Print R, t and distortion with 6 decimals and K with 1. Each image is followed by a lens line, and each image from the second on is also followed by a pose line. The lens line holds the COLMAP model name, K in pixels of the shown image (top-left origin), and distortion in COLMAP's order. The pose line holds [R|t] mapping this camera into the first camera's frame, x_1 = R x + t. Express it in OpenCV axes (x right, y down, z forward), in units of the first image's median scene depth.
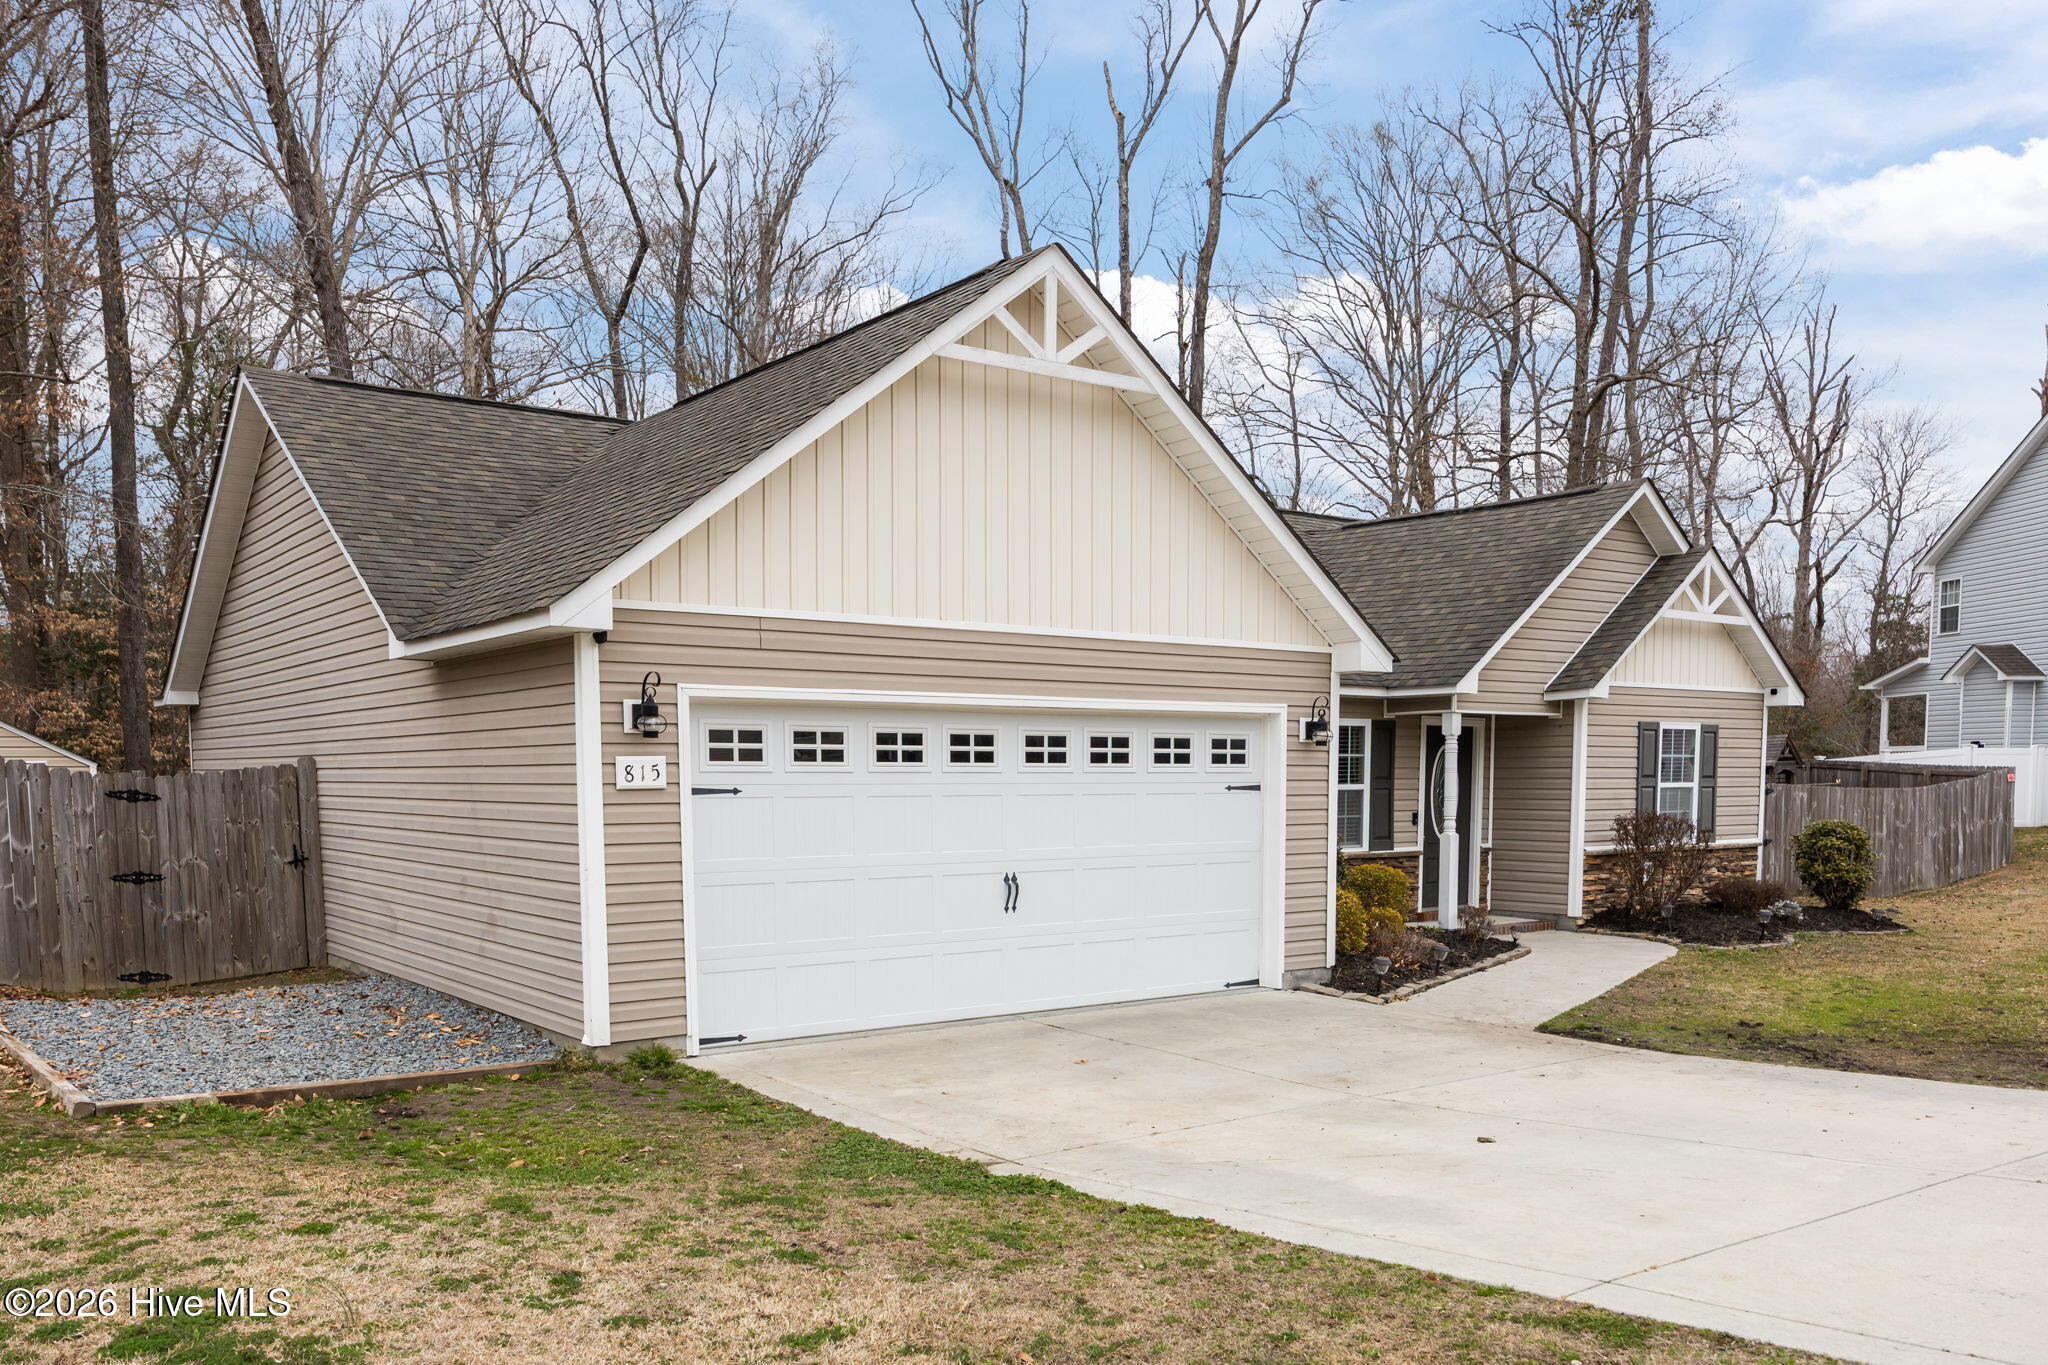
lens RADIAL K [[1564.0, 0, 1020.8], [0, 1564.0, 918.7], [0, 0, 1]] dist [-0.008781, 0.036265]
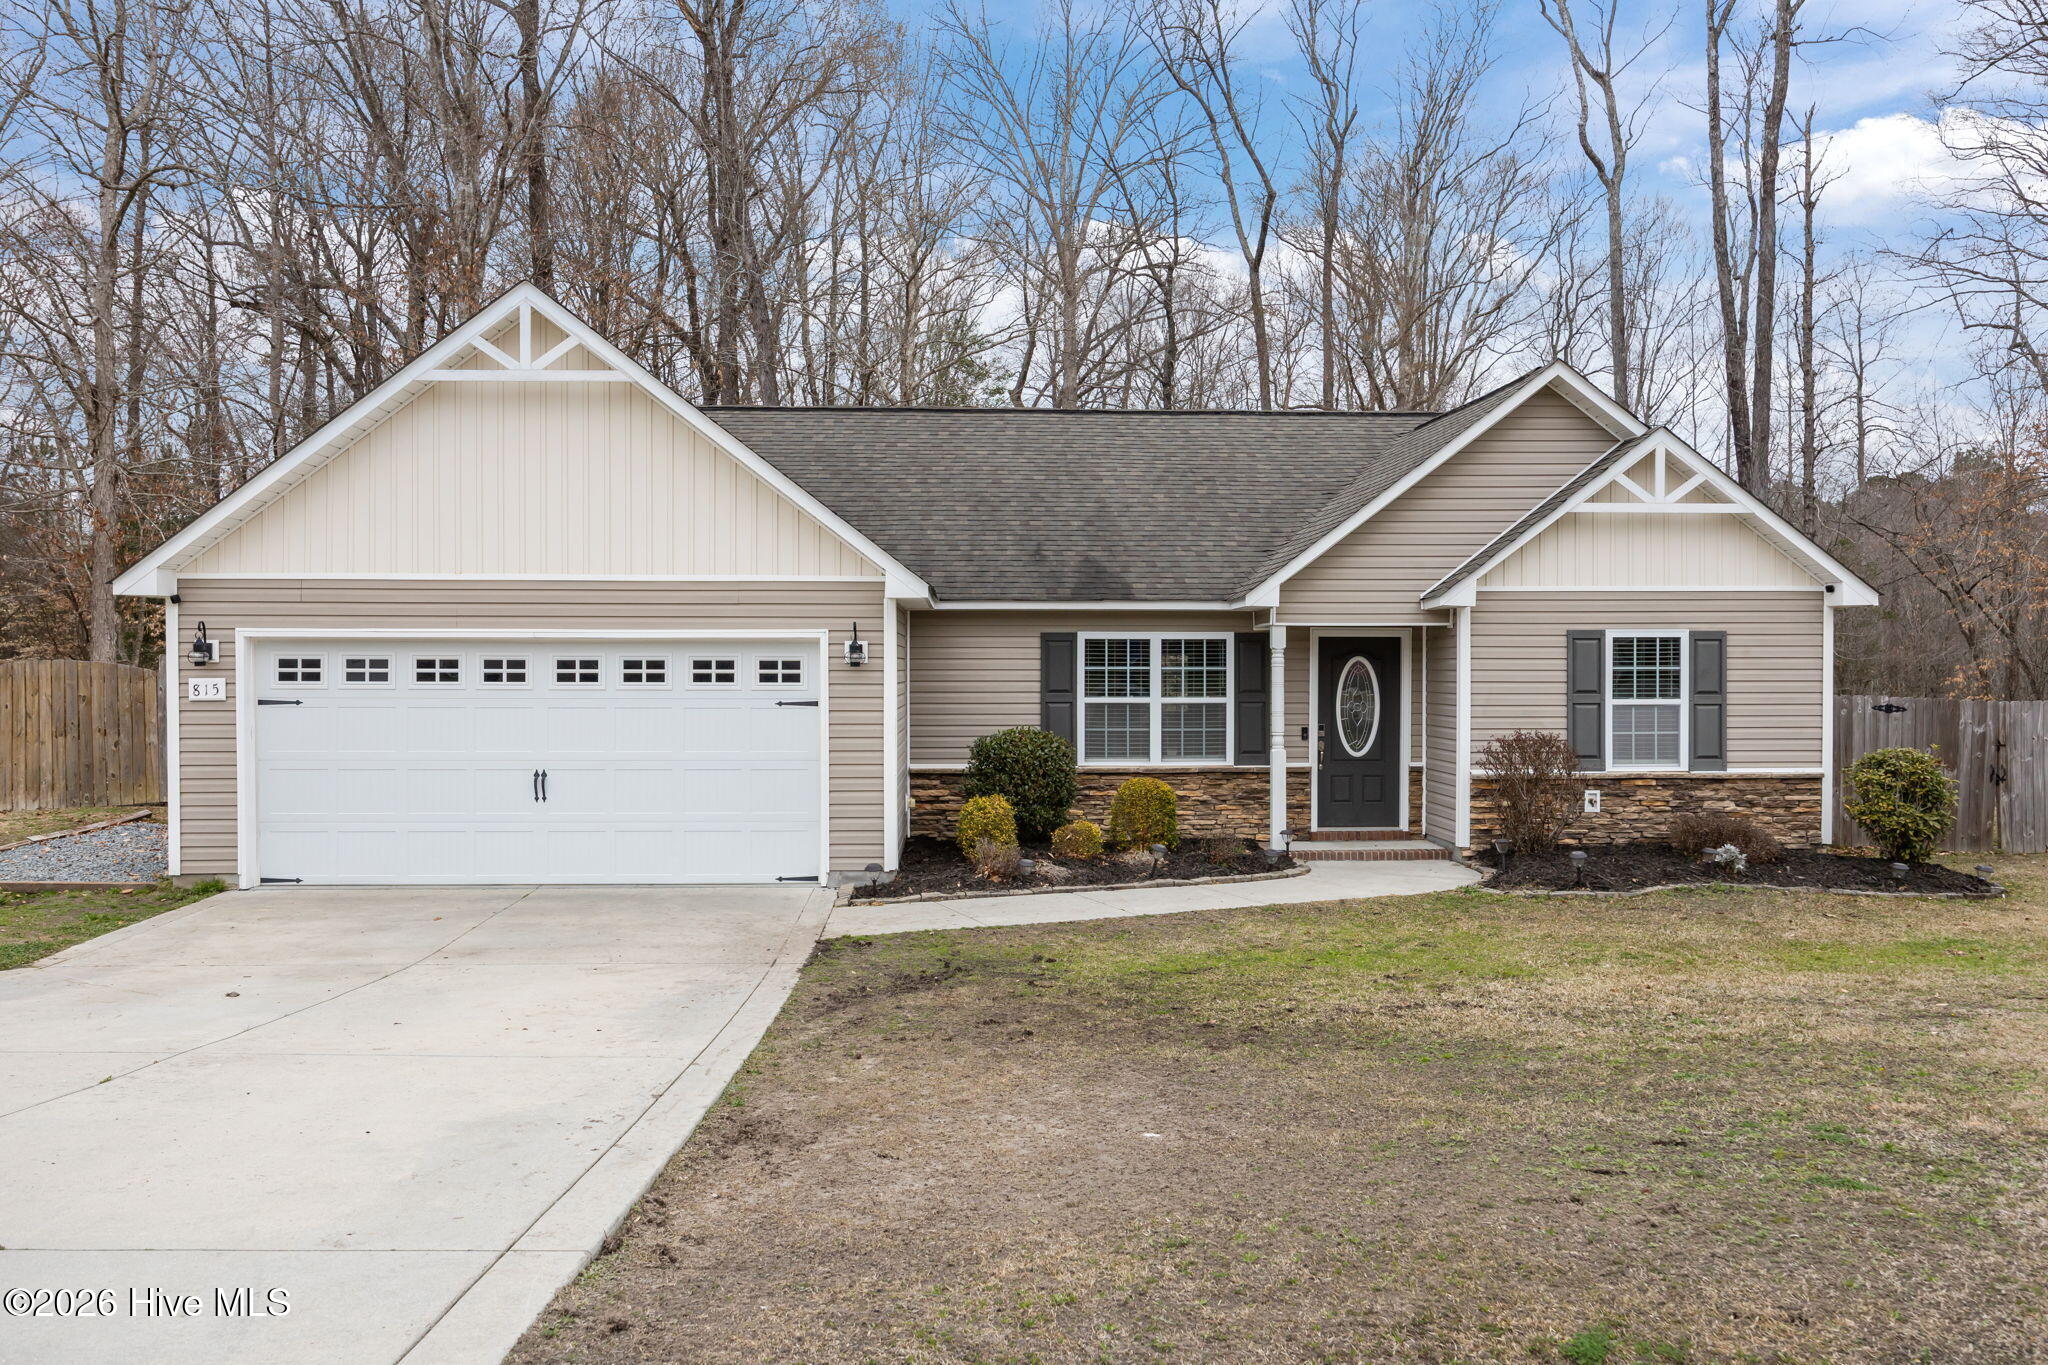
lens RADIAL K [[1501.9, 0, 1024.0], [0, 1501.9, 682.5], [0, 0, 1]] dist [-0.007900, 0.000506]
pose [[0.833712, 0.008297, -0.552138, 0.623714], [-0.052581, 0.996537, -0.064421, -0.026693], [0.549691, 0.082740, 0.831260, 0.135815]]
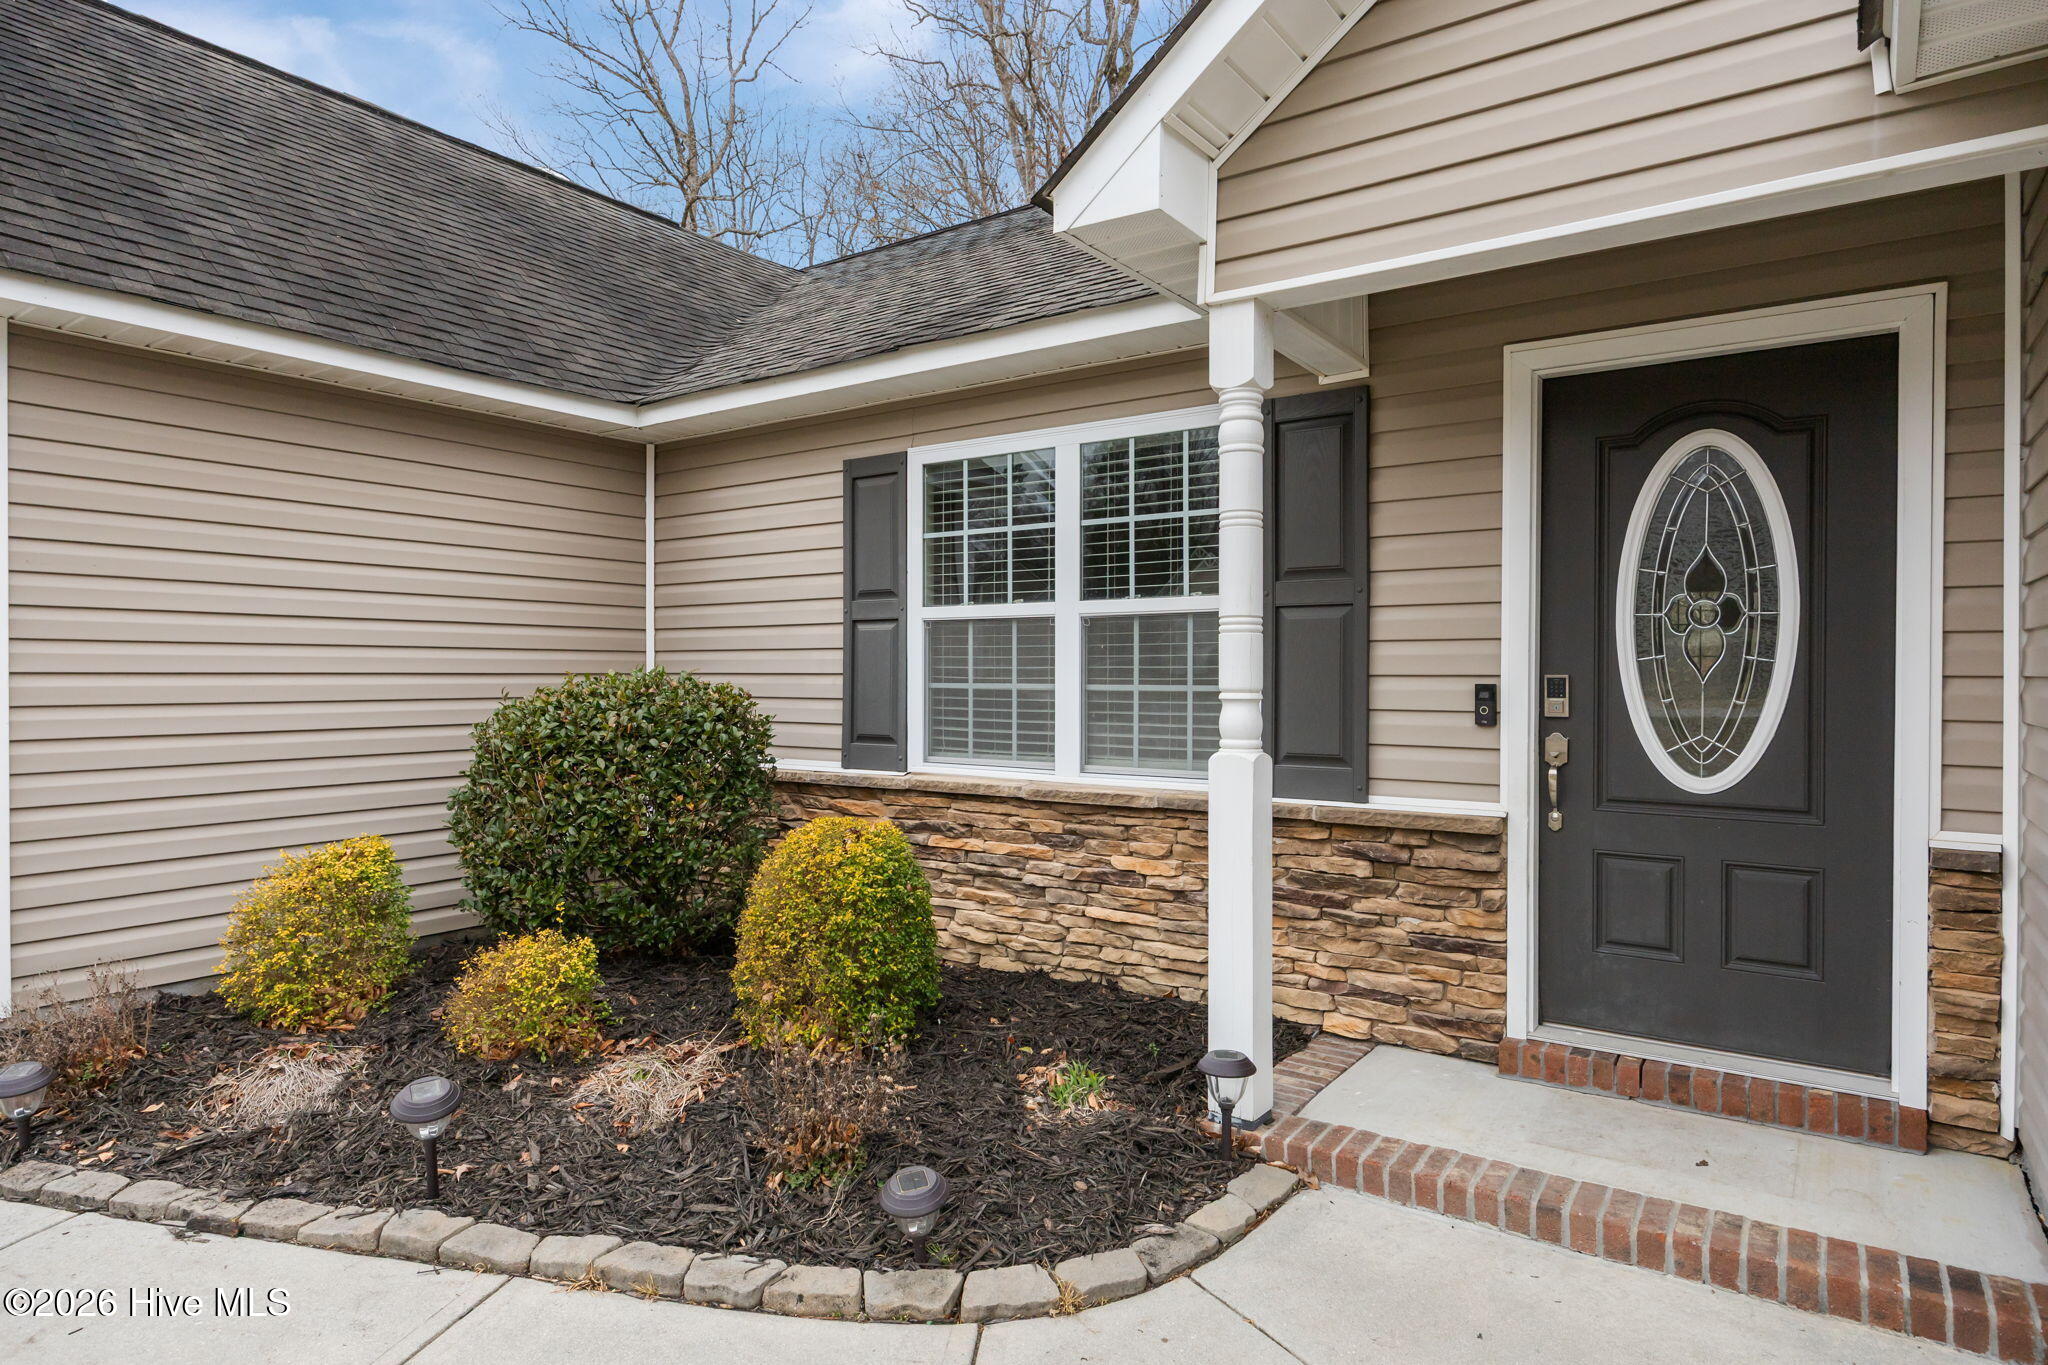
lens RADIAL K [[1142.5, 0, 1024.0], [0, 1142.5, 682.5], [0, 0, 1]] dist [-0.004712, -0.000639]
pose [[0.323163, 0.011336, -0.946275, 0.427778], [-0.087877, 0.995967, -0.018080, -0.057100], [0.942254, 0.088998, 0.322856, 0.858607]]
